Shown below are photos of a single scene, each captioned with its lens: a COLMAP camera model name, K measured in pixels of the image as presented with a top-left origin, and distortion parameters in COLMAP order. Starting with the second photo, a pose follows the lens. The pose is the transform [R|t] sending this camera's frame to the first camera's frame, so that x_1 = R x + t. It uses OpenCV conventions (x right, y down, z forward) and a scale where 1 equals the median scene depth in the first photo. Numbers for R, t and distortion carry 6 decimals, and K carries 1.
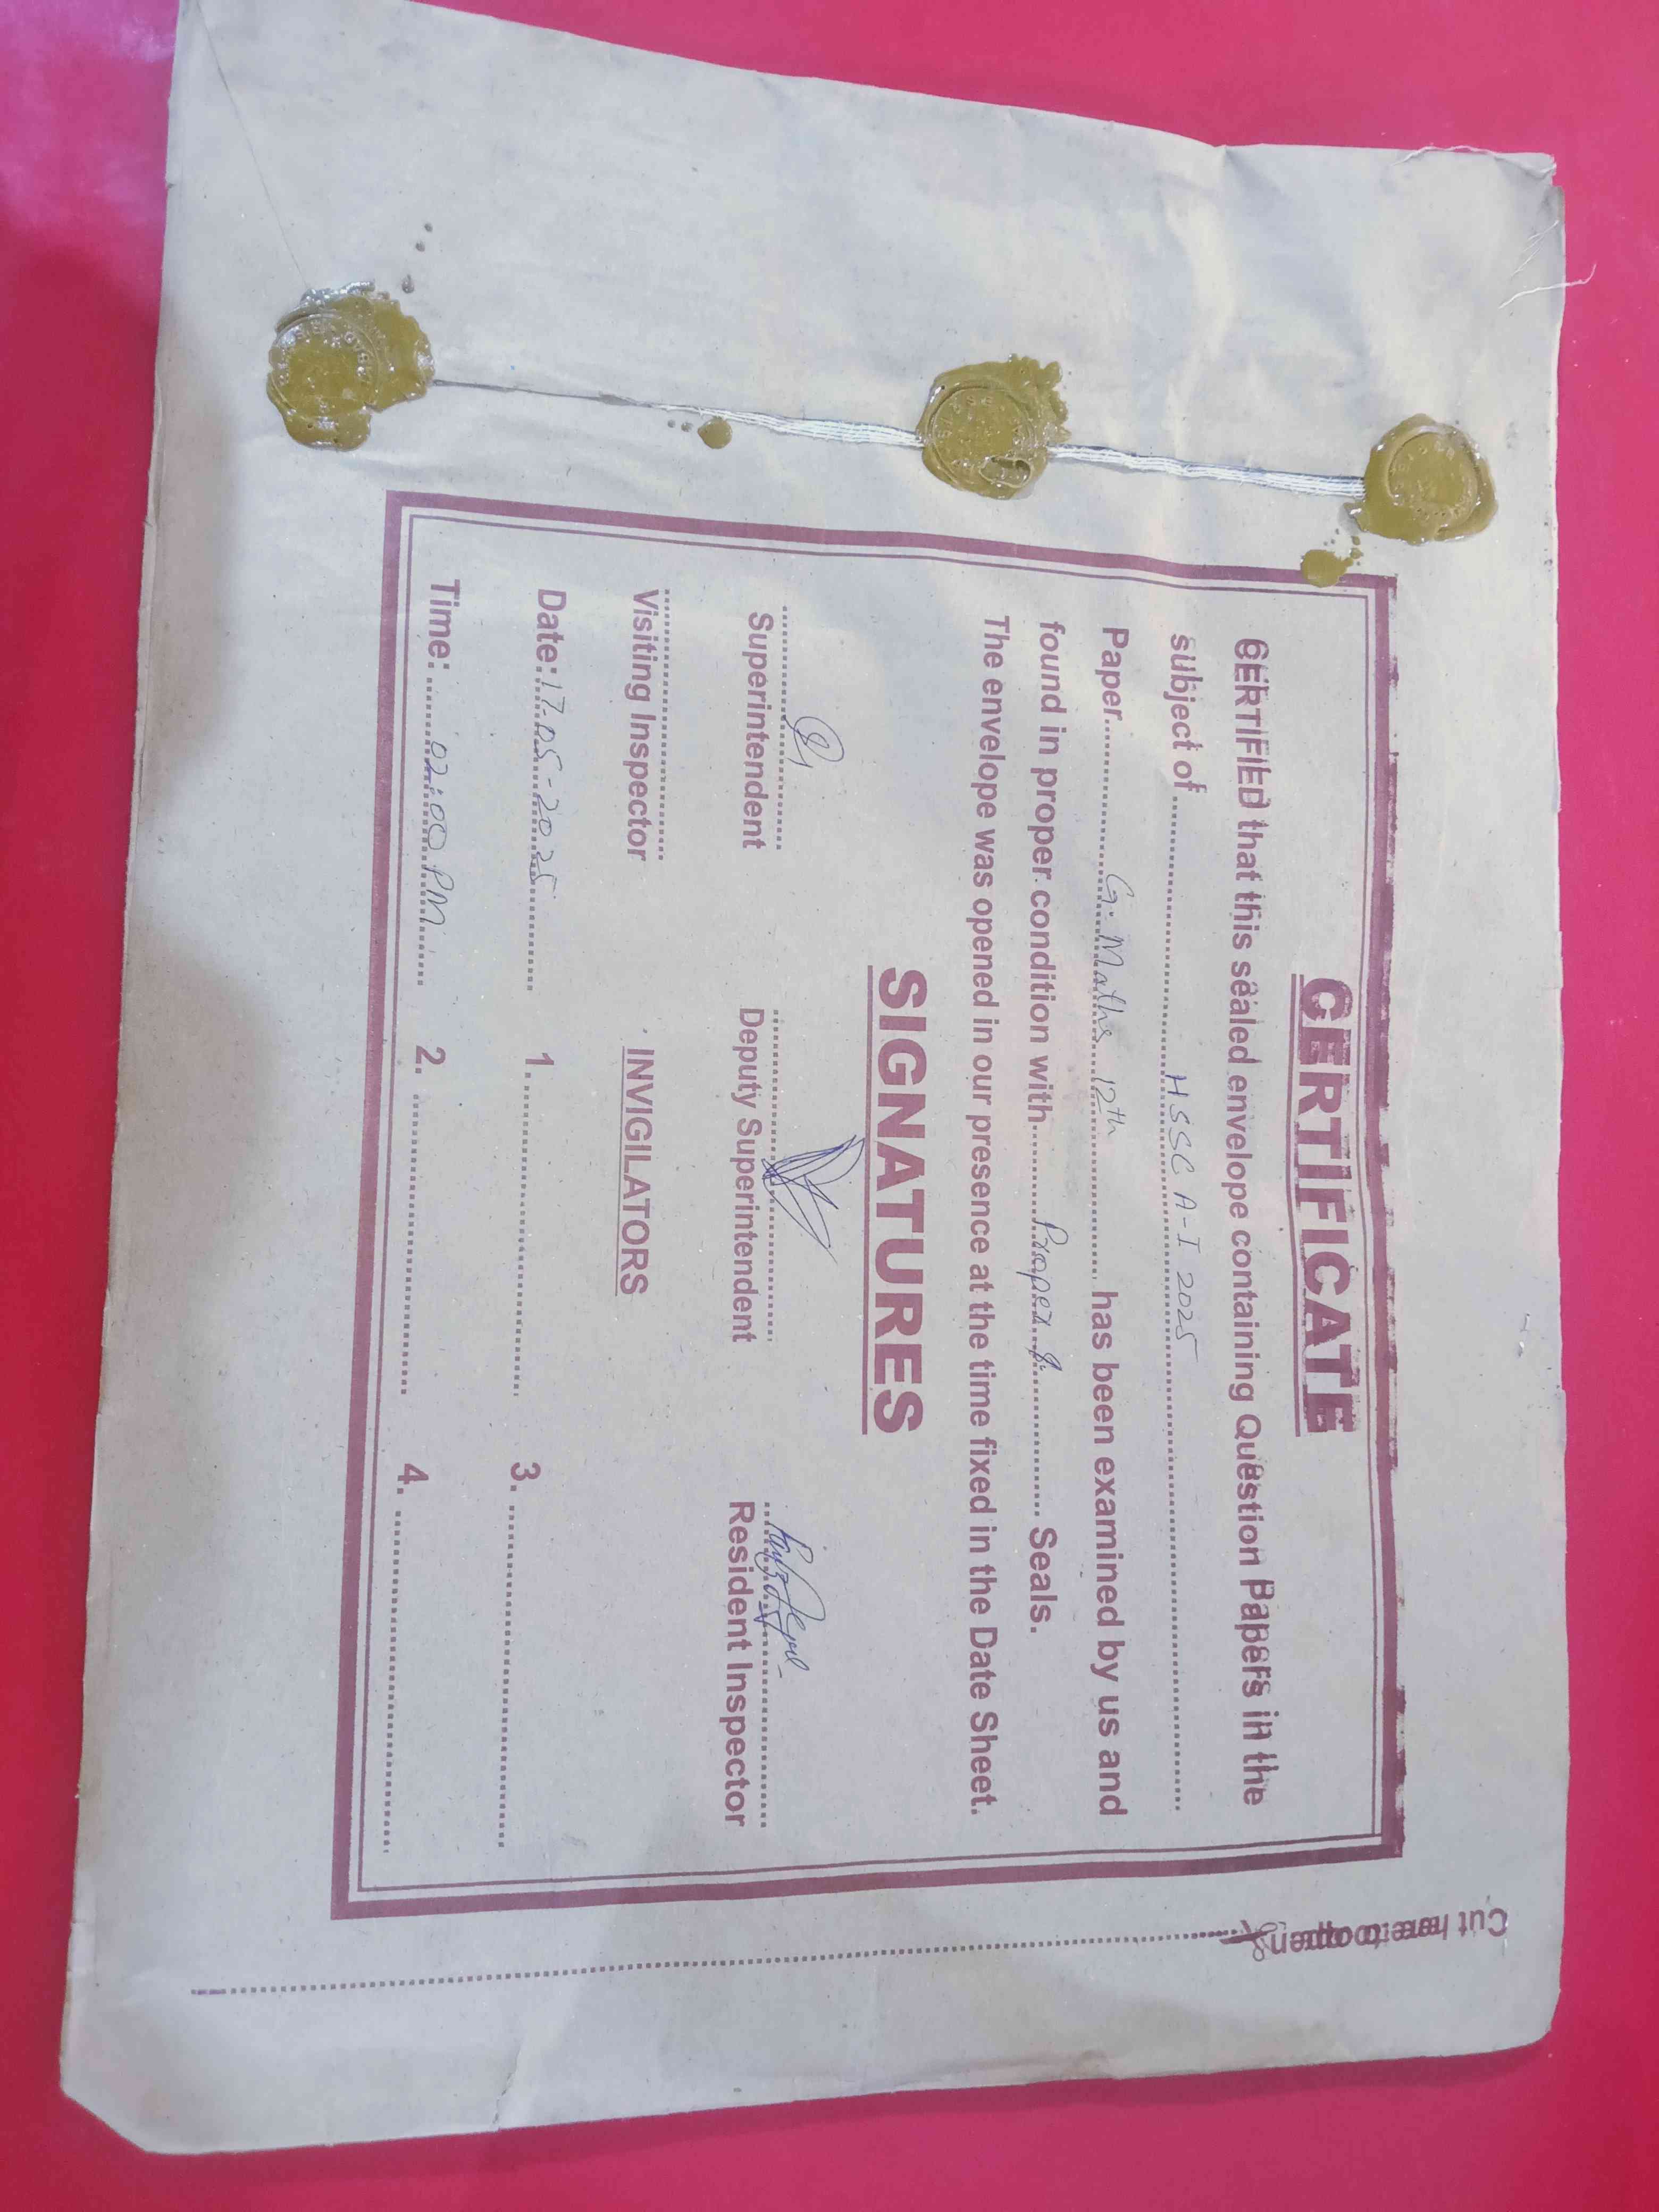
lens RADIAL K [[1653.8, 0, 825.2], [0, 1653.8, 1132.8], [0, 0, 1]] dist [-0.042698, 0.000037]
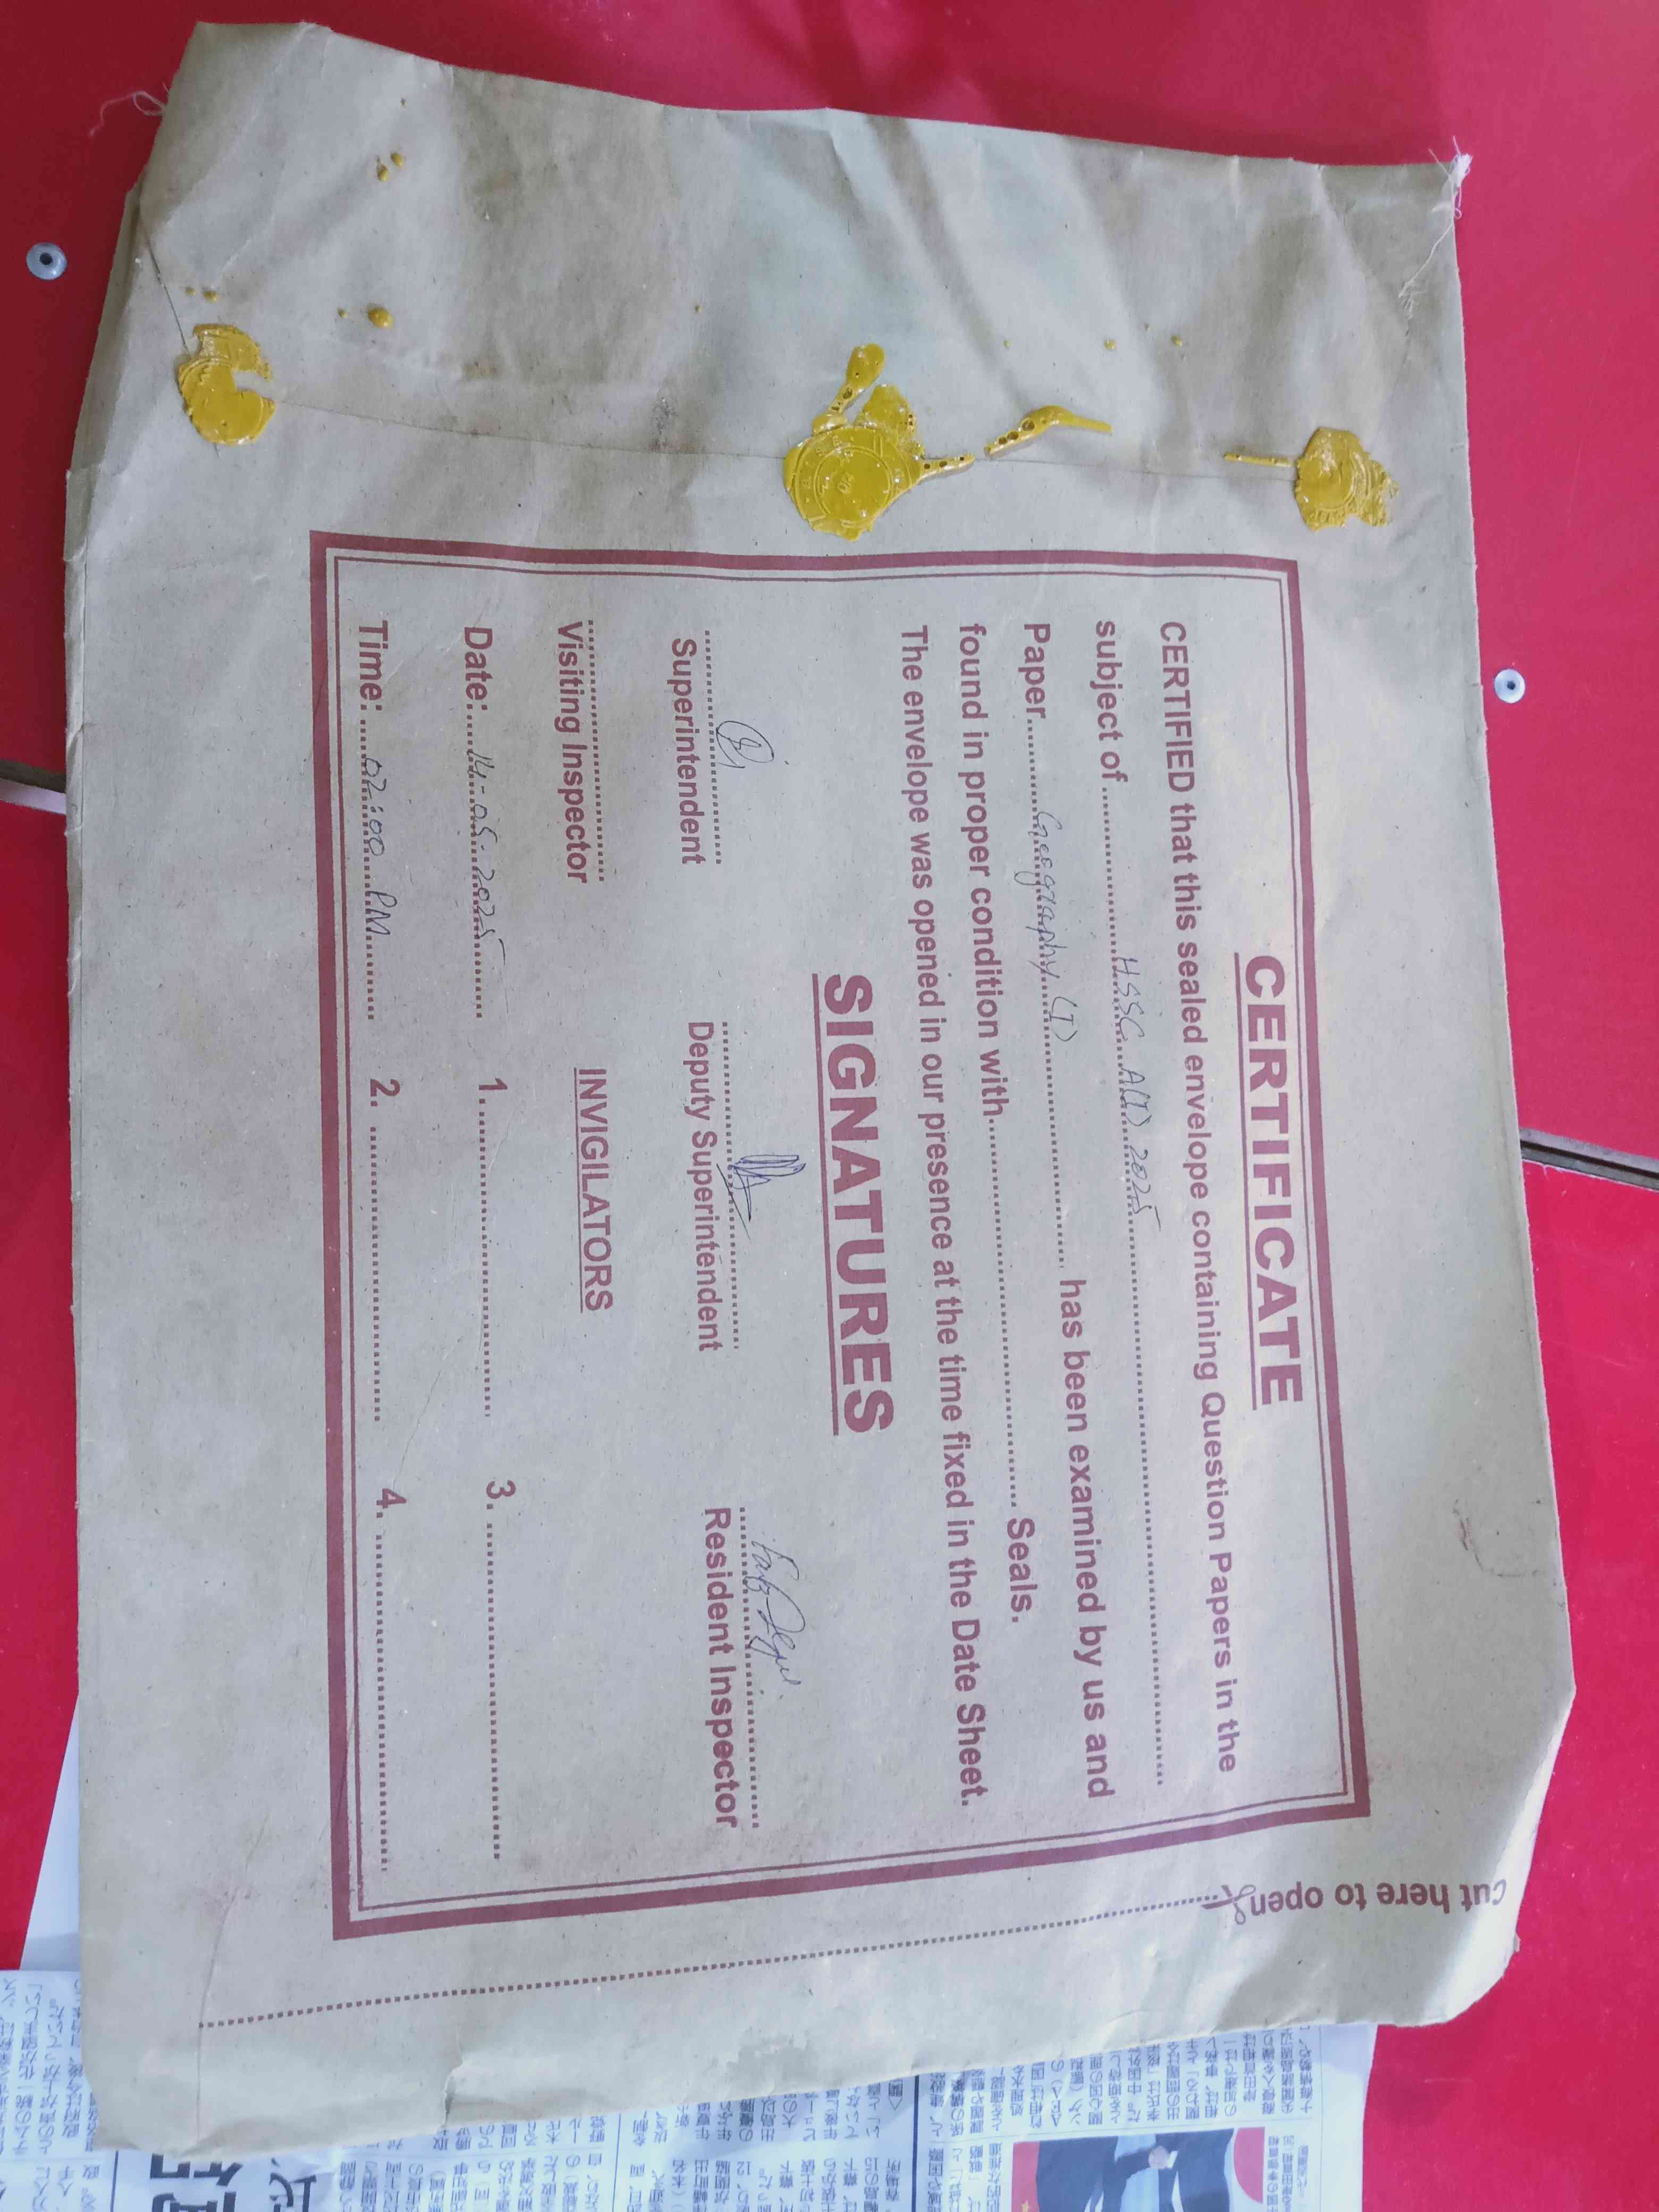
lens RADIAL K [[1816.0, 0, 826.9], [0, 1816.0, 1091.9], [0, 0, 1]] dist [0.015645, -0.000662]
pose [[0.998063, -0.061642, 0.008353, 0.021902], [0.061794, 0.997899, -0.019472, -0.006118], [-0.007135, 0.019950, 0.999776, -0.118585]]
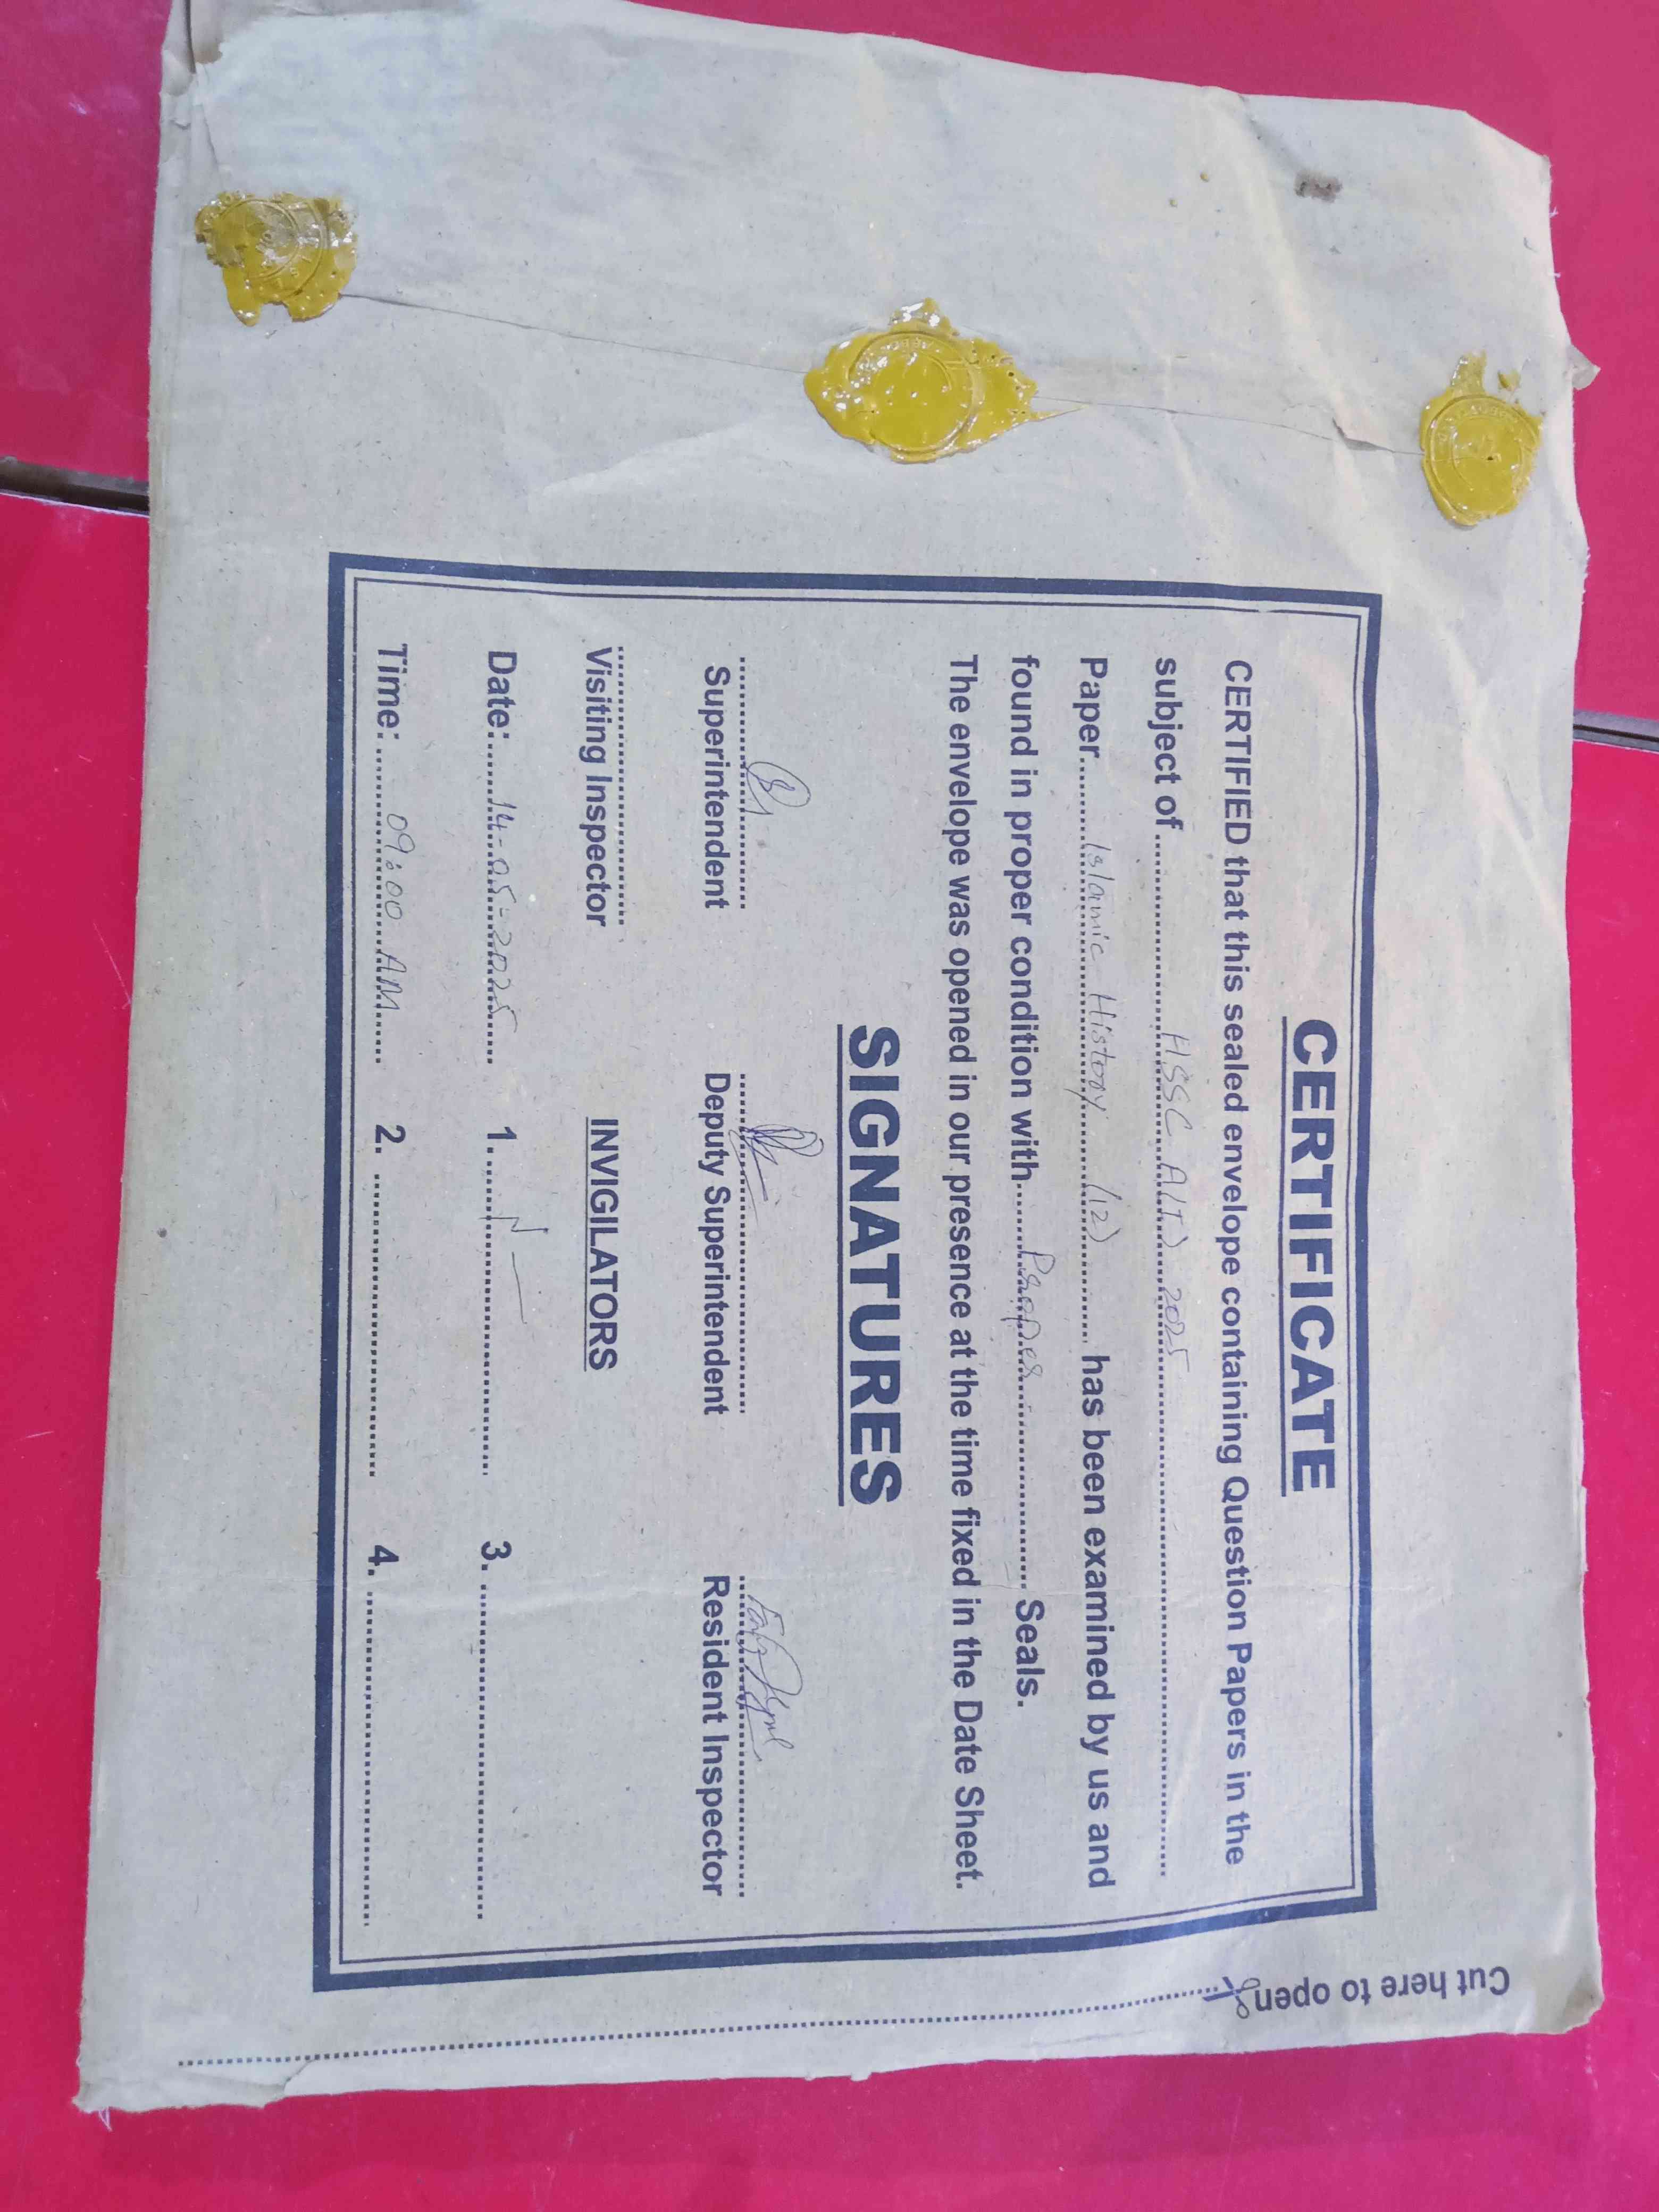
lens RADIAL K [[1785.8, 0, 792.8], [0, 1785.8, 1148.1], [0, 0, 1]] dist [0.029829, -0.298245]
pose [[0.999570, -0.027430, -0.010360, 0.010633], [0.027151, 0.999288, -0.026198, -0.002248], [0.011071, 0.025905, 0.999603, -0.058634]]
